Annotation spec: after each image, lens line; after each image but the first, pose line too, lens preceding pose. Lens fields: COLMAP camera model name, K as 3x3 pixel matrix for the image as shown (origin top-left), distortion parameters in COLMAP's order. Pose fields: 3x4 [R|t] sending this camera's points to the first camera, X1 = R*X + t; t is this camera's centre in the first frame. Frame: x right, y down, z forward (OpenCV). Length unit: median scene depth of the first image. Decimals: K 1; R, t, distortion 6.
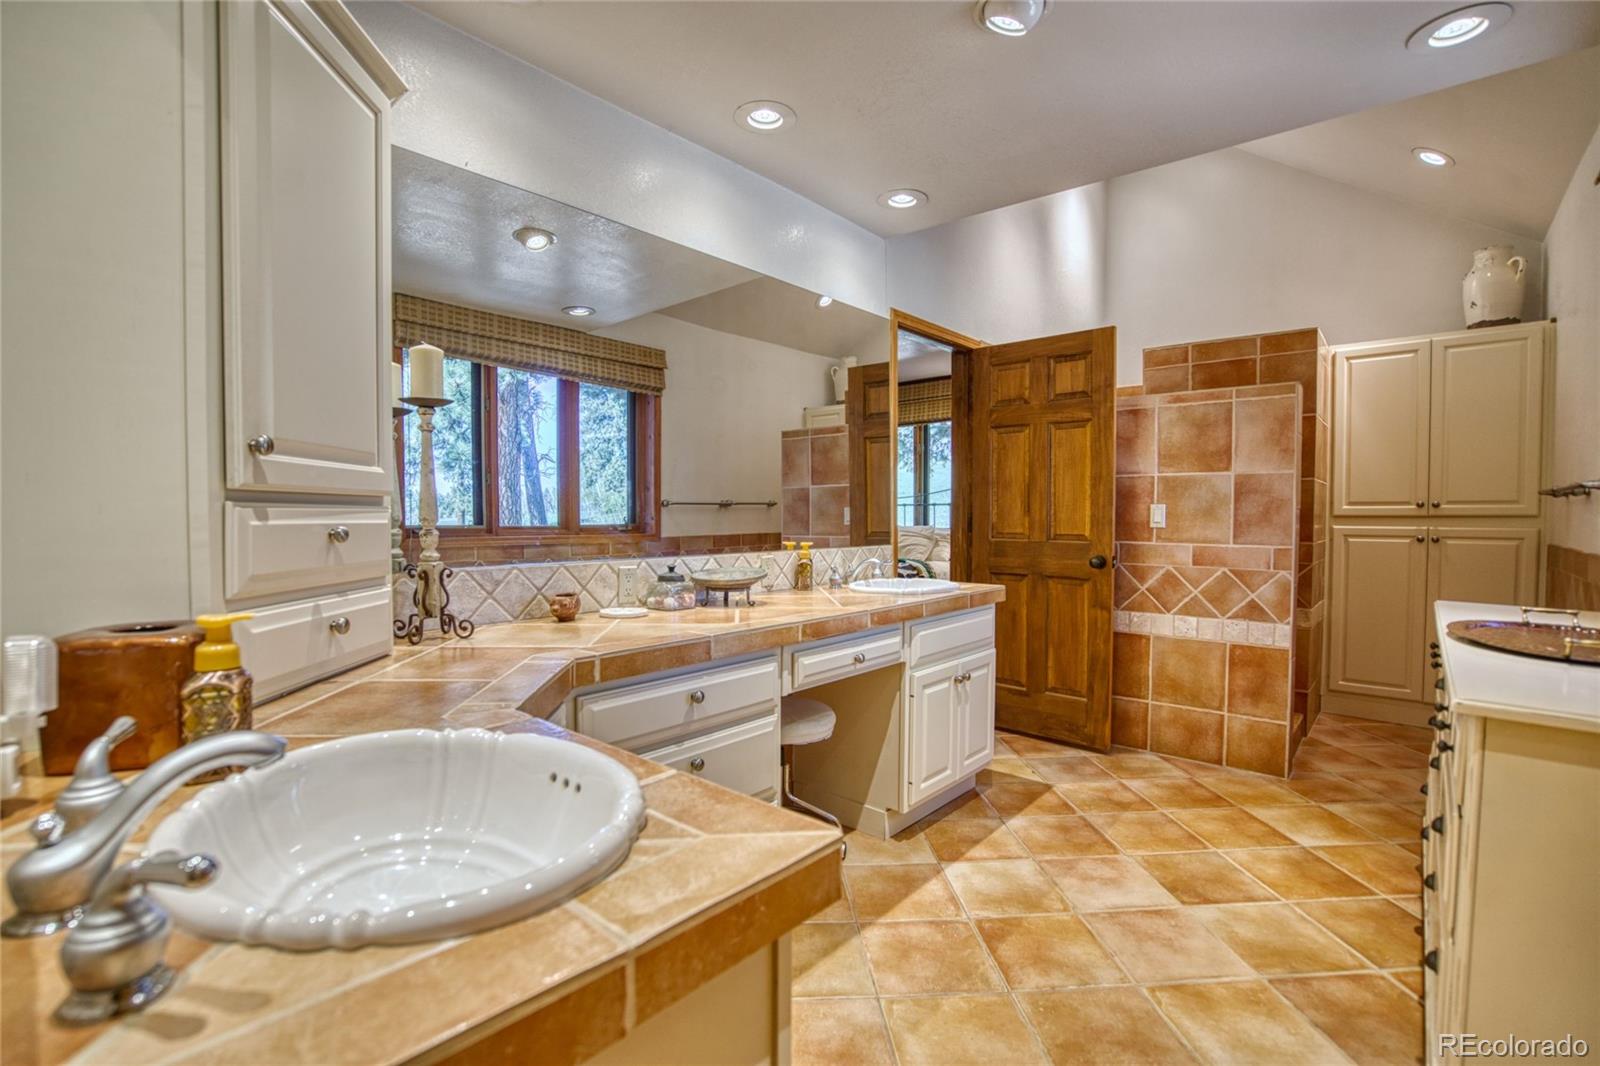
lens RADIAL K [[737.7, 0, 801.7], [0, 737.7, 538.3], [0, 0, 1]] dist [-0.042734, 0.015207]
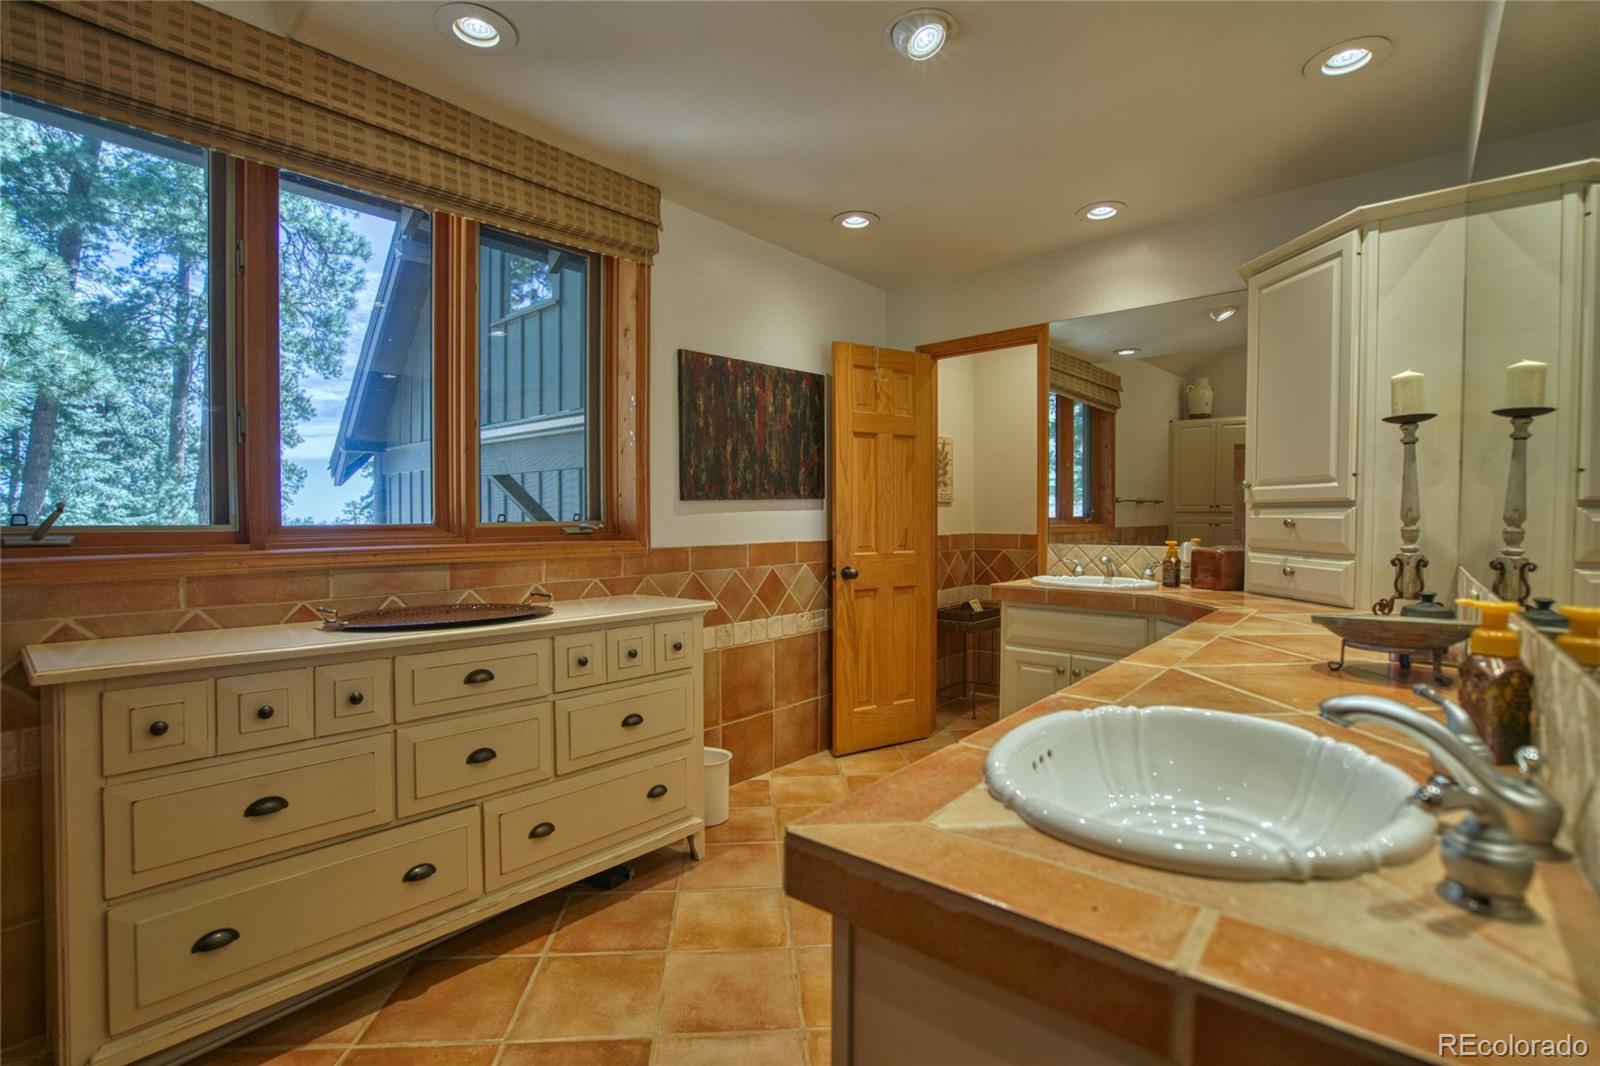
lens RADIAL K [[737.7, 0, 798.1], [0, 737.7, 536.5], [0, 0, 1]] dist [-0.042734, 0.015207]
pose [[-0.999969, -0.005157, -0.005984, 0.485661], [-0.005409, 0.999061, 0.042992, -0.033183], [0.005757, 0.043023, -0.999057, 2.129413]]
